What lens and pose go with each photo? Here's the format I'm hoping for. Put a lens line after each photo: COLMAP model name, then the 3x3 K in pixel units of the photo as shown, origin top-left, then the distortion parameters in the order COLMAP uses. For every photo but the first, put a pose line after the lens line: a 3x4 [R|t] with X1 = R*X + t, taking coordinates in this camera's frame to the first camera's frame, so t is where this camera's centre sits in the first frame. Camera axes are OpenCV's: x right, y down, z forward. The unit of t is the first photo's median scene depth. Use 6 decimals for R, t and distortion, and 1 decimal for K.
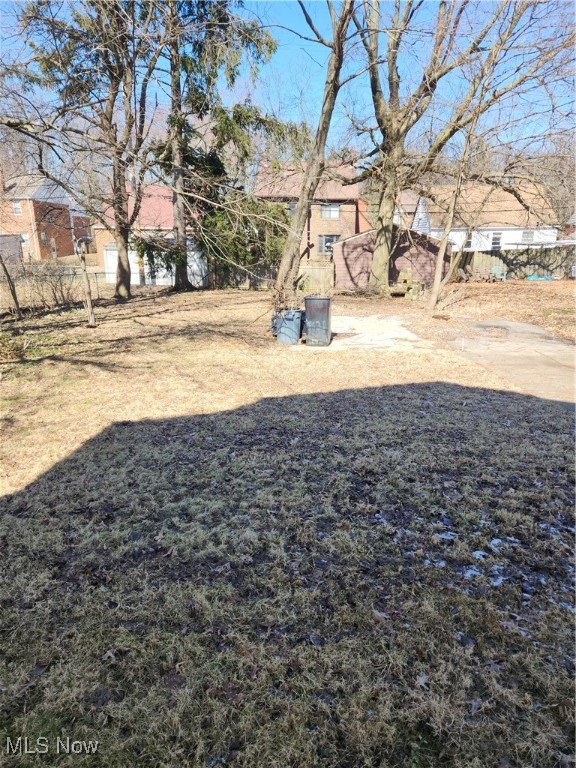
lens RADIAL K [[508.2, 0, 292.9], [0, 508.2, 391.0], [0, 0, 1]] dist [0.091242, -0.066034]
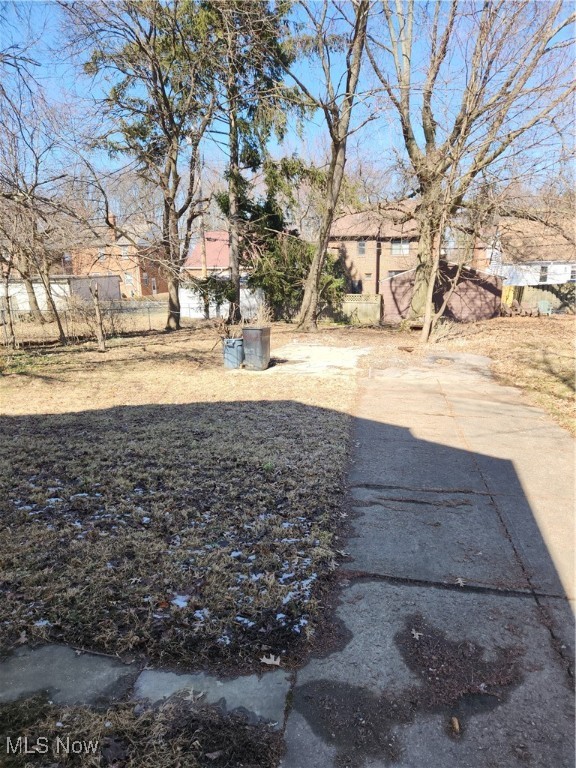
lens RADIAL K [[508.2, 0, 292.9], [0, 508.2, 391.0], [0, 0, 1]] dist [0.091242, -0.066034]
pose [[0.979308, 0.034101, -0.199483, 0.143262], [-0.046713, 0.997173, -0.058860, 0.008678], [0.196912, 0.066960, 0.978132, -0.041031]]
